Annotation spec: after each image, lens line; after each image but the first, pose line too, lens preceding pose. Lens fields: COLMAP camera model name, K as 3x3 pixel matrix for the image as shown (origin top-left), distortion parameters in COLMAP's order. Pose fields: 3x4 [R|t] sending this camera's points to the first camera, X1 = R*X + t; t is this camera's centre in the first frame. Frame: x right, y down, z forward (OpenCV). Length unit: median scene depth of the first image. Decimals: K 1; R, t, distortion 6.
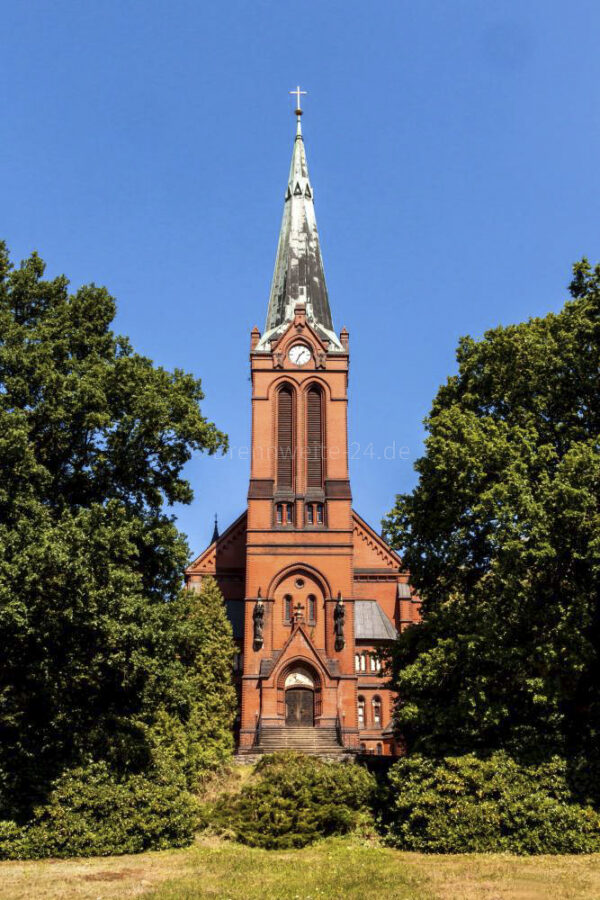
lens RADIAL K [[899.6, 0, 300.0], [0, 899.6, 450.0], [0, 0, 1]] dist [-0.018774, -0.005269]
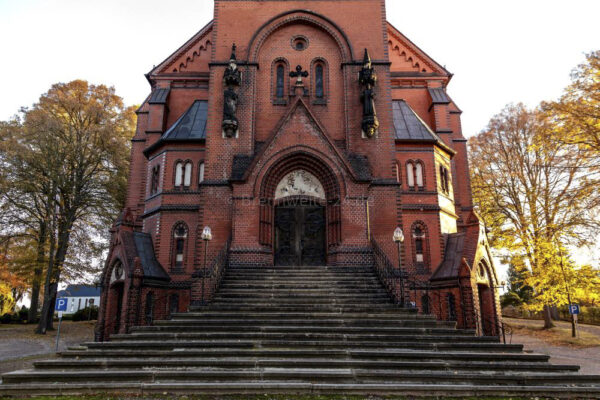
lens RADIAL K [[431.2, 0, 300.0], [0, 431.2, 200.0], [0, 0, 1]] dist [0.001248, 0.000271]
pose [[0.999957, 0.000080, 0.009323, -0.002374], [-0.001063, 0.994419, 0.105502, 0.195453], [-0.009263, -0.105507, 0.994375, 0.603404]]
